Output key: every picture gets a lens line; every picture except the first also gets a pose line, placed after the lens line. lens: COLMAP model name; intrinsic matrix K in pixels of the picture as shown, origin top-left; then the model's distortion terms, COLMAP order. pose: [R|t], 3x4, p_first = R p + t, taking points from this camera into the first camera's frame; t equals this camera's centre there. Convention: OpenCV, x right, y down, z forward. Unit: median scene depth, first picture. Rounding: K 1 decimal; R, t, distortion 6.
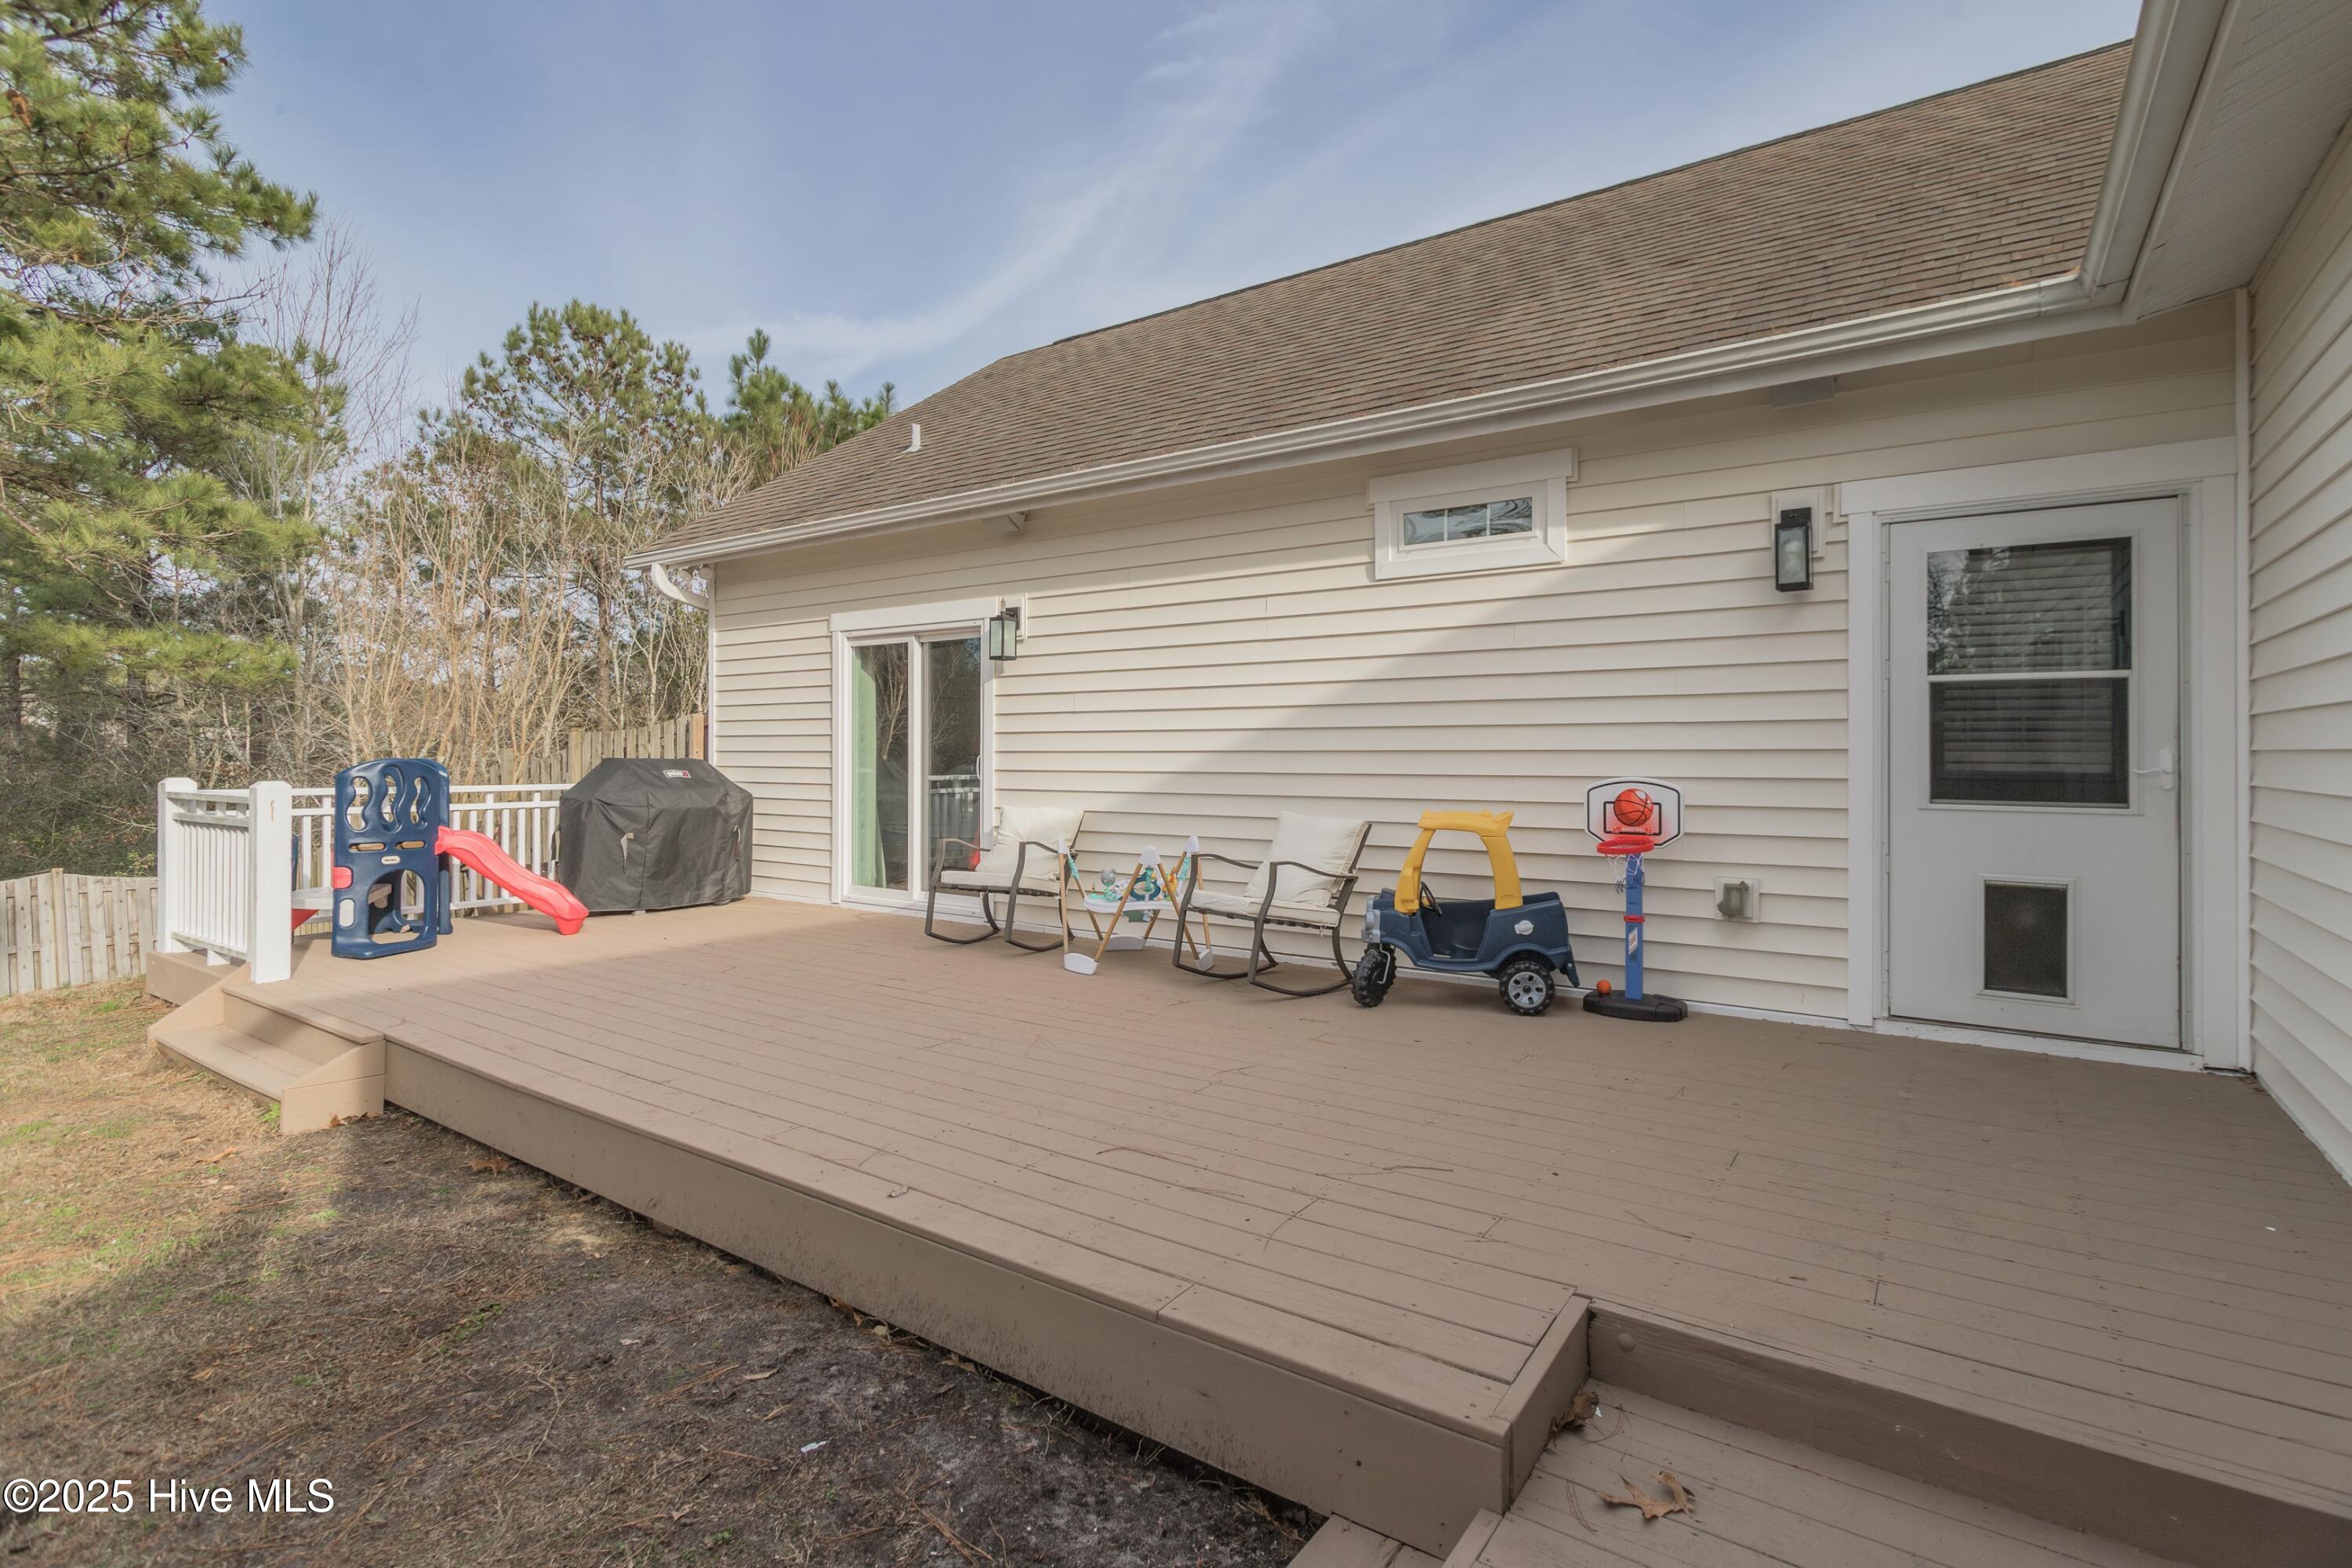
lens RADIAL K [[1128.3, 0, 1173.7], [0, 1128.3, 752.2], [0, 0, 1]] dist [0.003027, 0.001743]
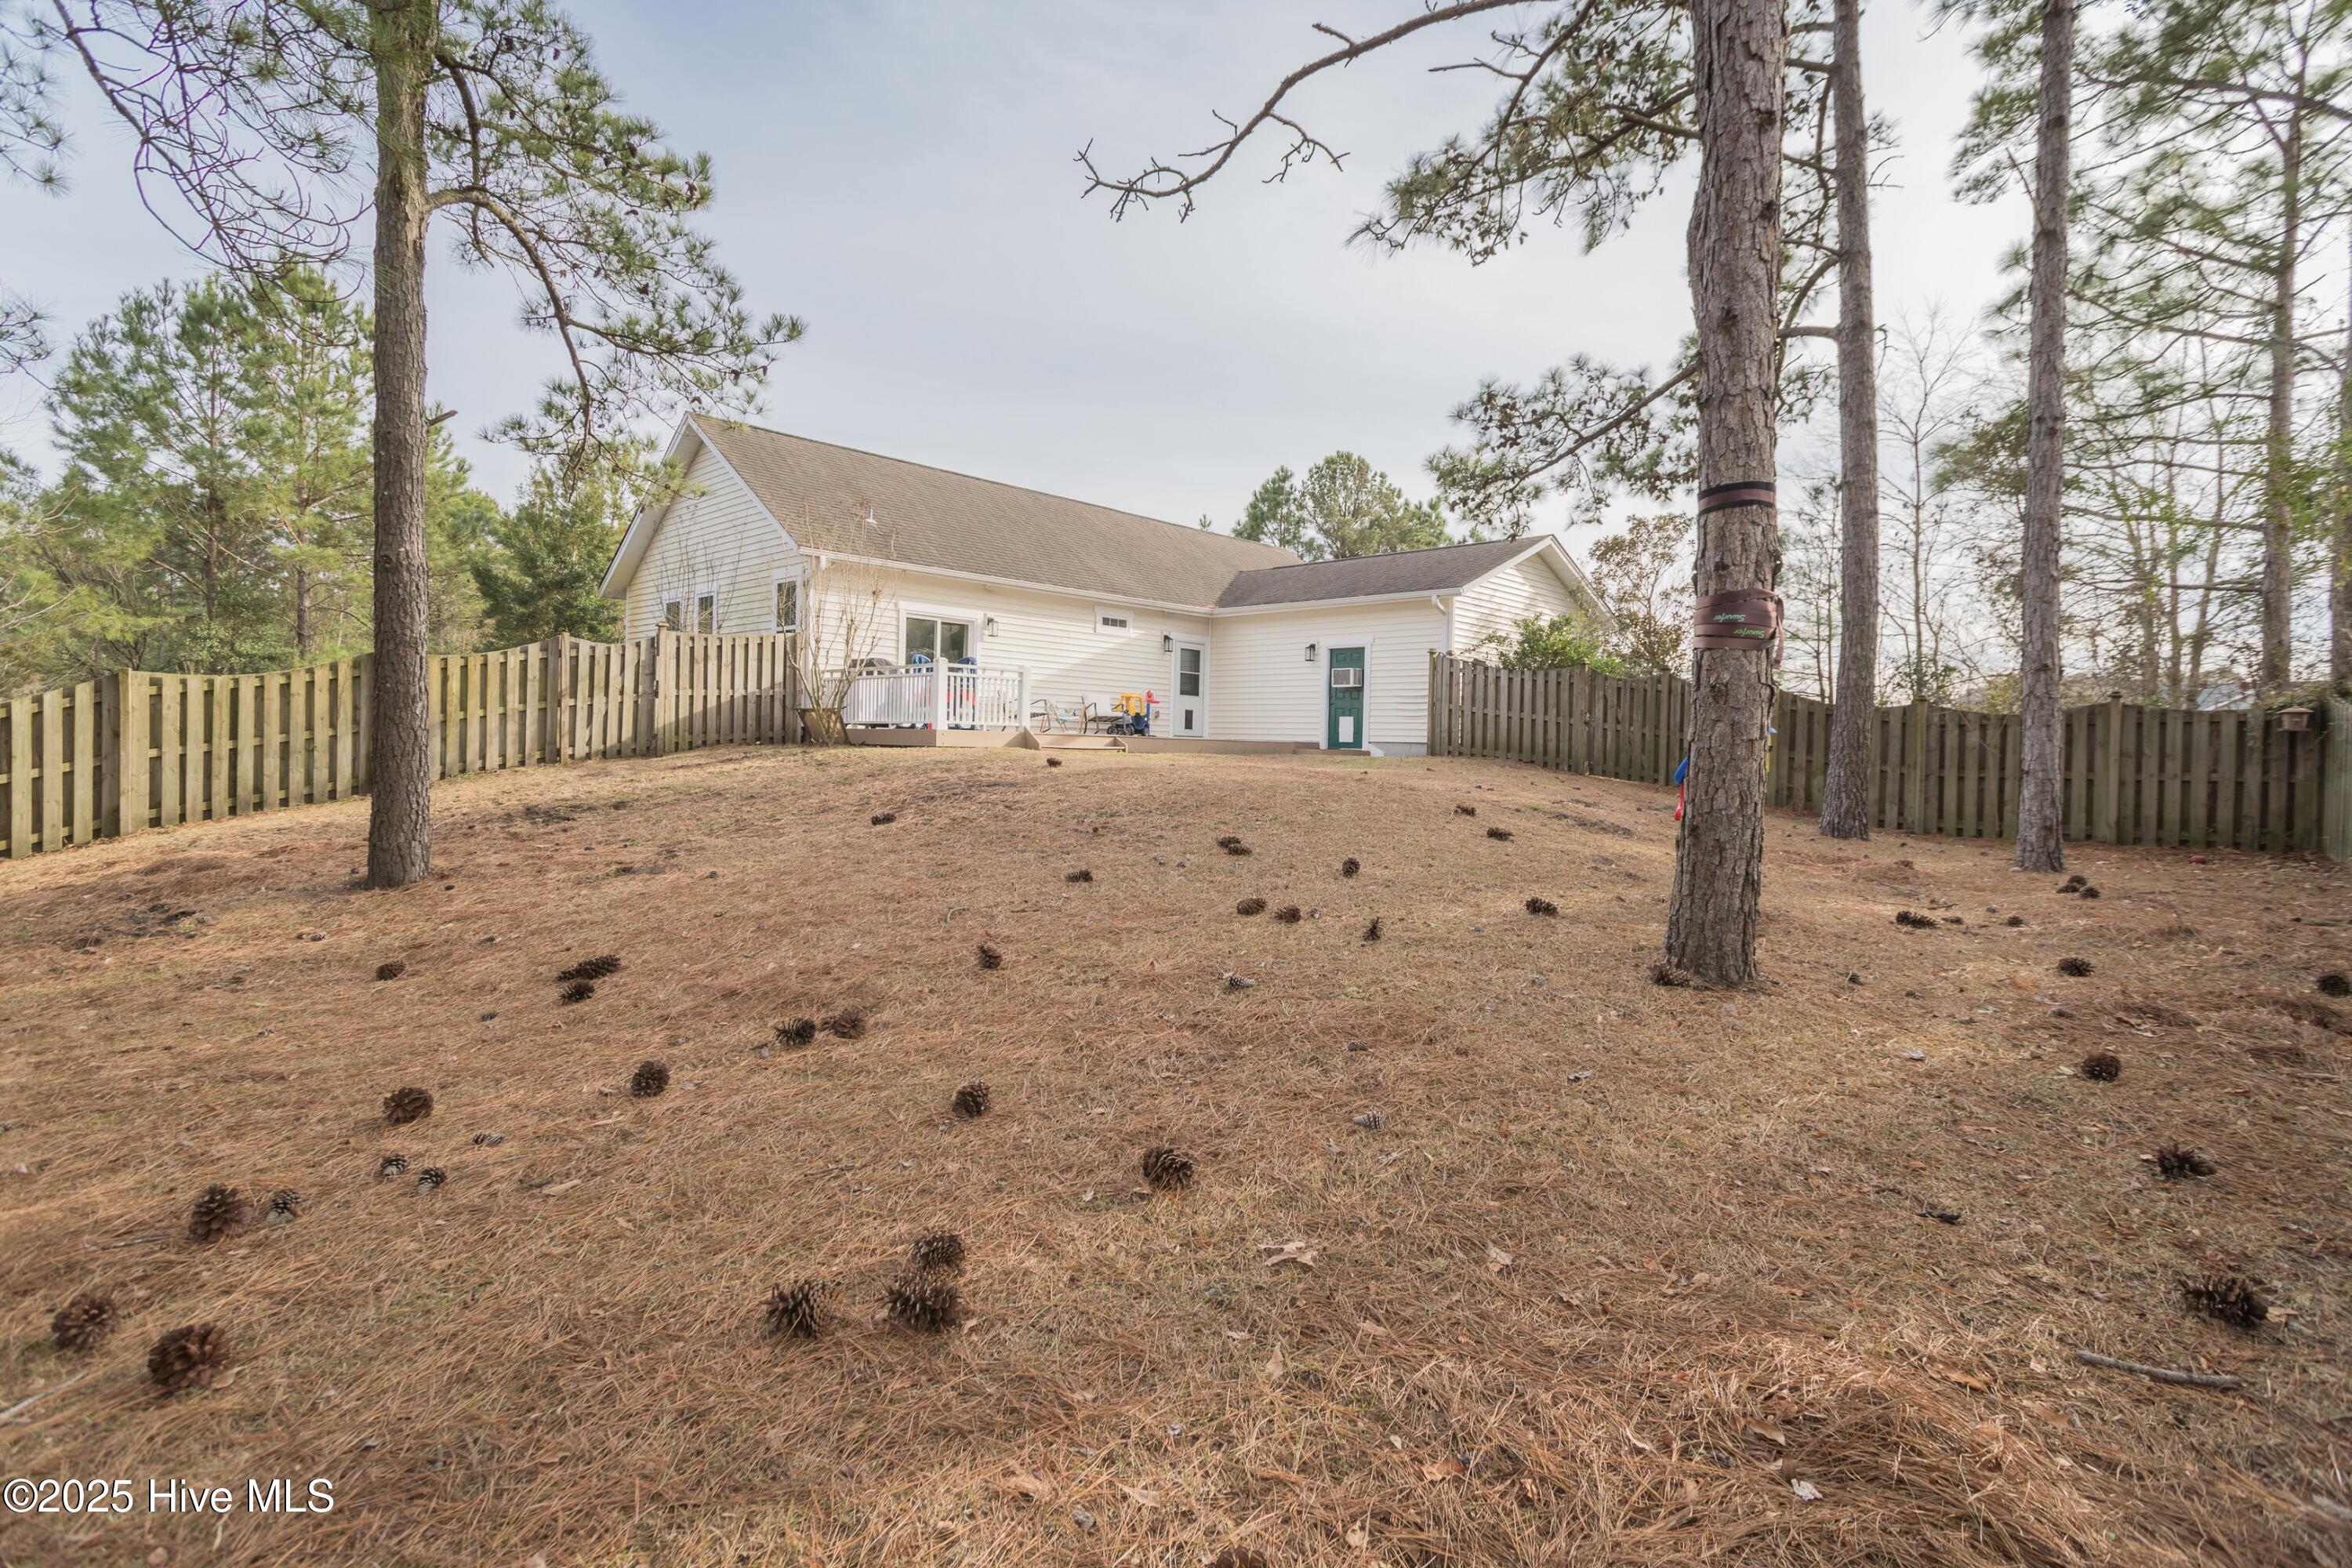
lens RADIAL K [[1128.3, 0, 1173.7], [0, 1128.3, 752.2], [0, 0, 1]] dist [0.003027, 0.001743]
pose [[0.156904, -0.004195, 0.987605, -4.096793], [-0.029311, 0.999531, 0.008902, 0.239303], [-0.987179, -0.030344, 0.156707, 0.167131]]
